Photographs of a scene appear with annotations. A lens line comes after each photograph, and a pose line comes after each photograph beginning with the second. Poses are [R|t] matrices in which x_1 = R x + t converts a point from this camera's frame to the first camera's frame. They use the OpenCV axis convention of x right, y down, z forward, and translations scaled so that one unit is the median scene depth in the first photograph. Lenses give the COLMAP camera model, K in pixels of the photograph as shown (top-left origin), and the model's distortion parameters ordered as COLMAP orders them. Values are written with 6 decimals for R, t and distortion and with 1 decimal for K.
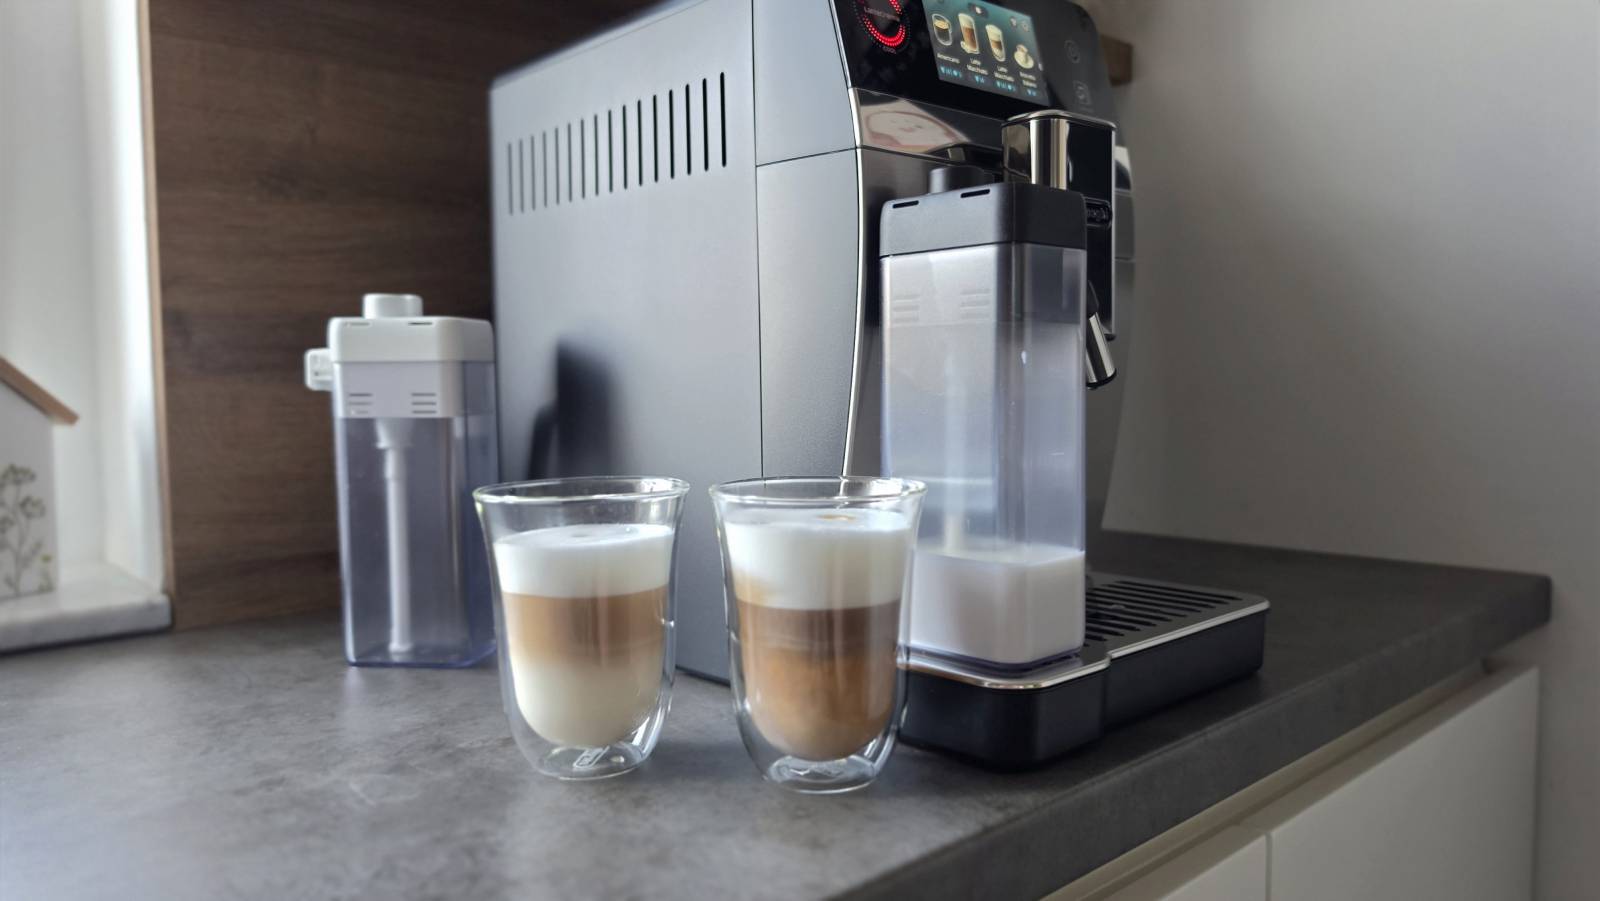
lens RADIAL K [[1145.2, 0, 795.9], [0, 1145.2, 461.1], [0, 0, 1]] dist [0.049435, -0.096006]
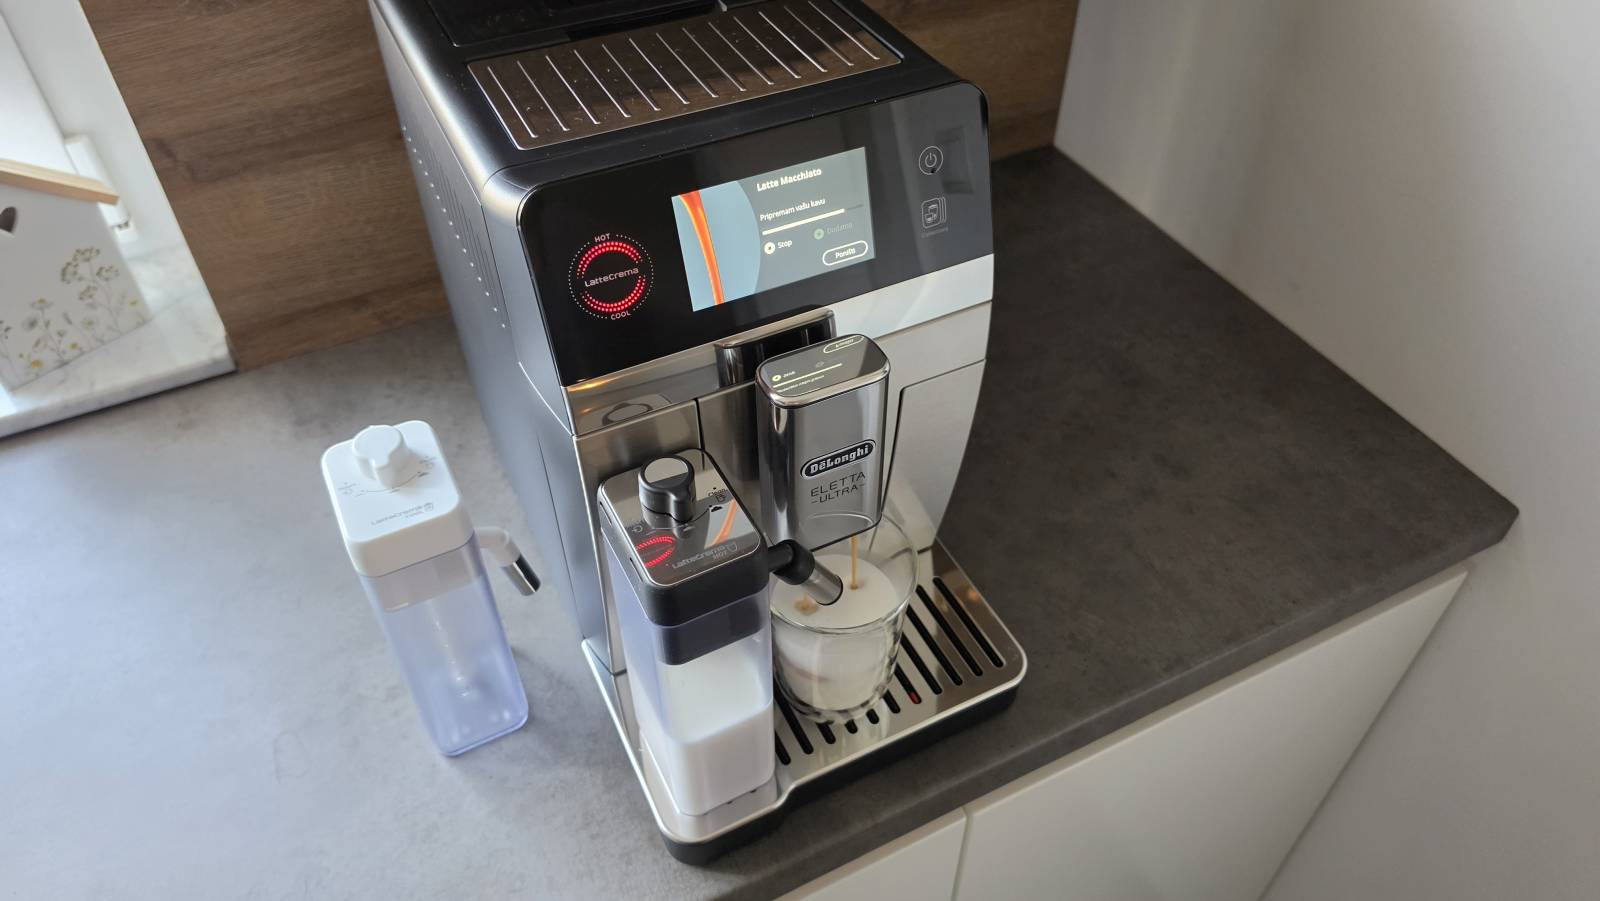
lens RADIAL K [[1108.7, 0, 811.7], [0, 1108.7, 443.0], [0, 0, 1]] dist [0.094695, -0.165938]
pose [[0.961952, 0.204471, -0.181216, 0.311972], [-0.036503, 0.753504, 0.656429, -0.661031], [0.270768, -0.624839, 0.732299, 0.243977]]
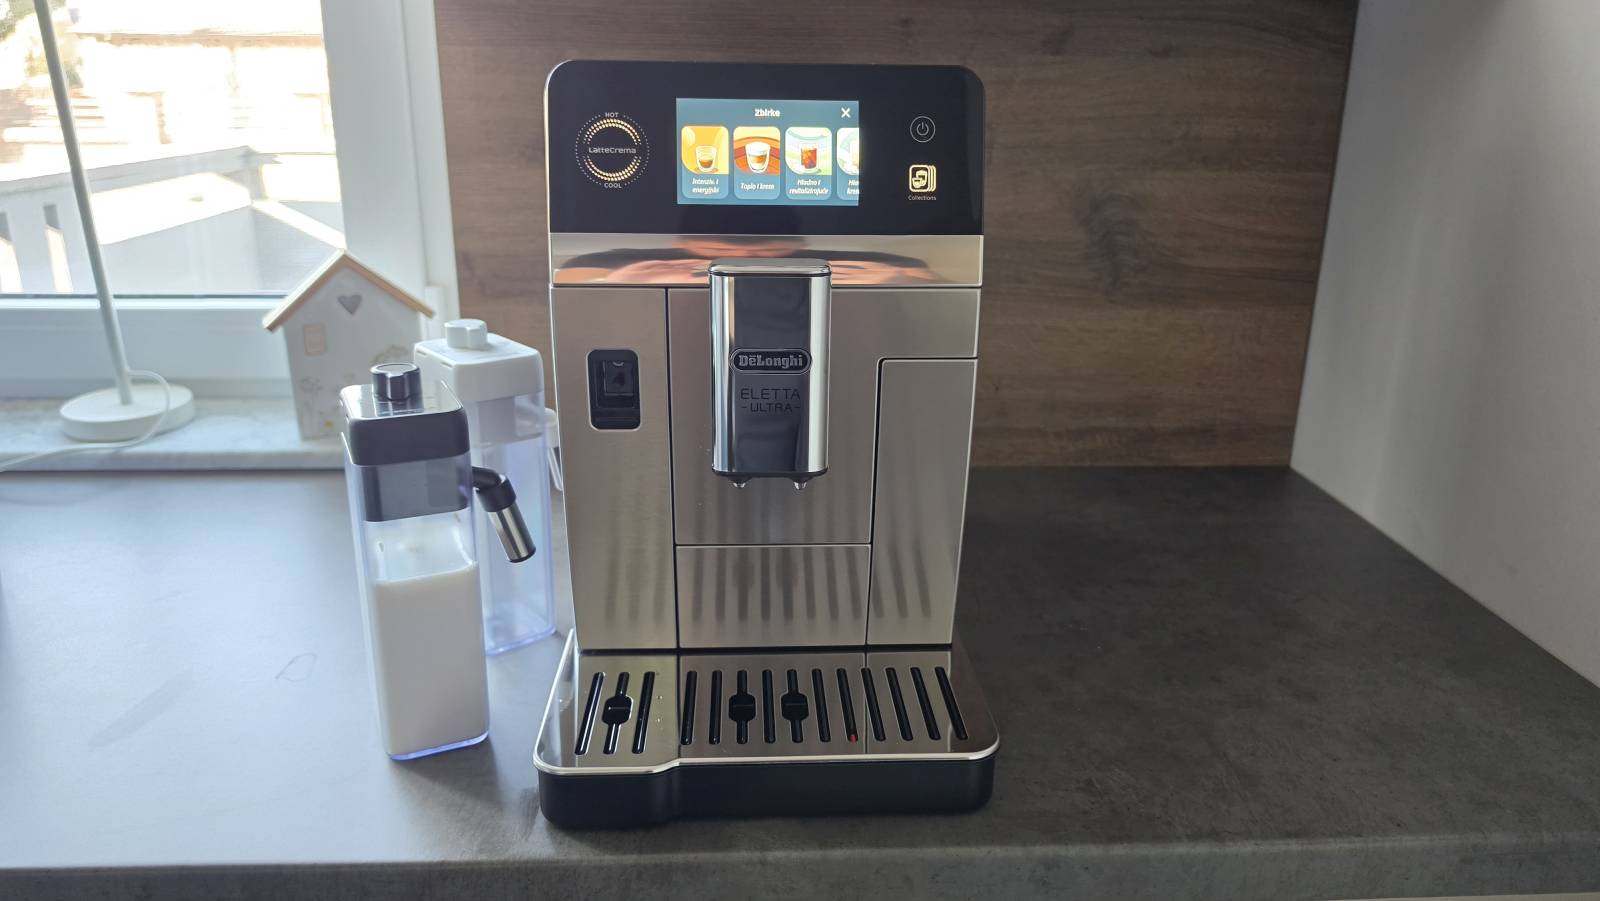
lens RADIAL K [[1105.3, 0, 805.2], [0, 1105.3, 447.3], [0, 0, 1]] dist [0.102469, -0.177952]
pose [[0.772711, 0.223780, -0.594004, 0.678881], [-0.069333, 0.959951, 0.271453, -0.320048], [0.630960, -0.168571, 0.757280, 0.209876]]
